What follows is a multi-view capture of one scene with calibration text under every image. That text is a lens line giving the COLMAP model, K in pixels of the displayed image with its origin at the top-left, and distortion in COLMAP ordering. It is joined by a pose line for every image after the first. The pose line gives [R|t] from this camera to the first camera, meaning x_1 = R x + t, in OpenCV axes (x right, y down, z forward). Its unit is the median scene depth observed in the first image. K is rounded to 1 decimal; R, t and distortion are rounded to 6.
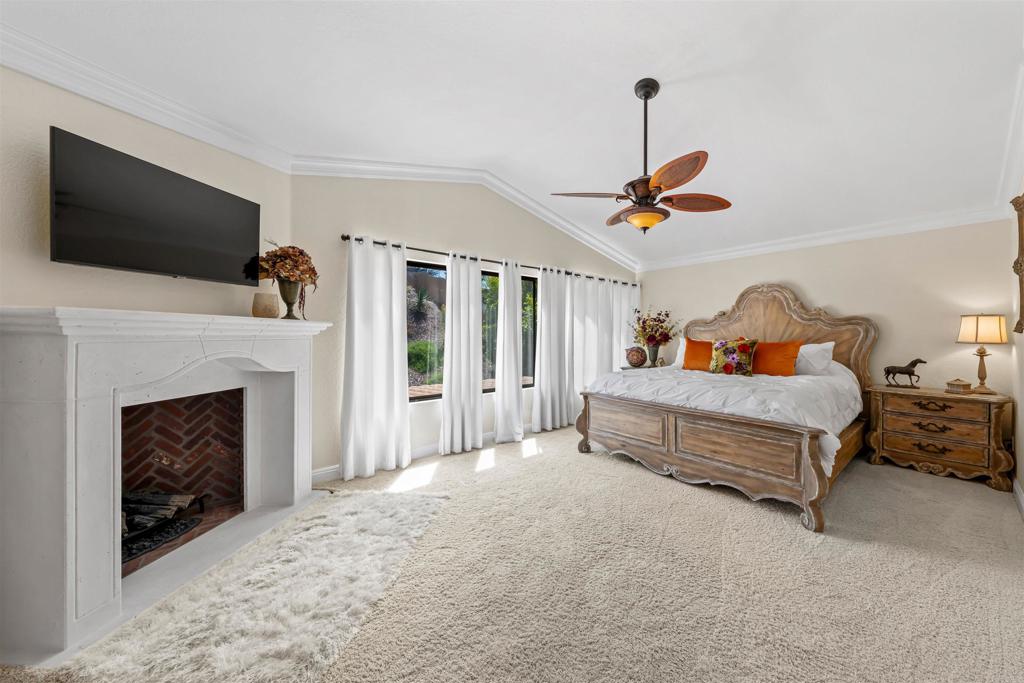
lens RADIAL K [[358.3, 0, 512.0], [0, 358.3, 341.5], [0, 0, 1]] dist [-0.000570, -0.000016]
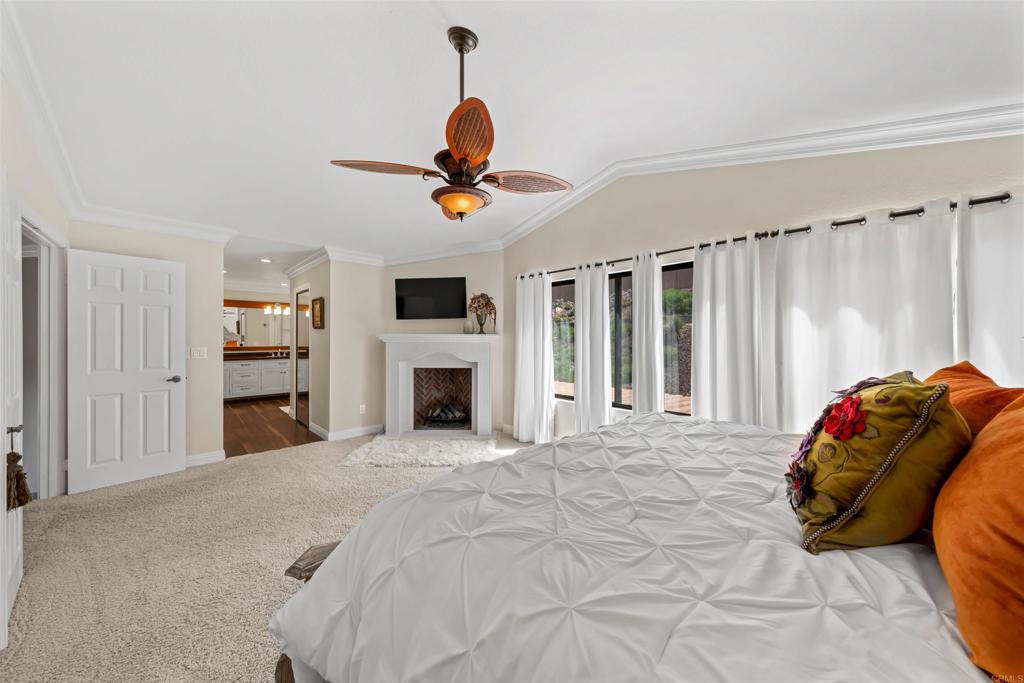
lens RADIAL K [[358.3, 0, 512.0], [0, 358.3, 341.5], [0, 0, 1]] dist [-0.000570, -0.000016]
pose [[0.104664, -0.001257, -0.994507, 1.157945], [-0.024341, 0.999696, -0.003825, -0.017735], [0.994210, 0.024607, 0.104602, 0.929256]]
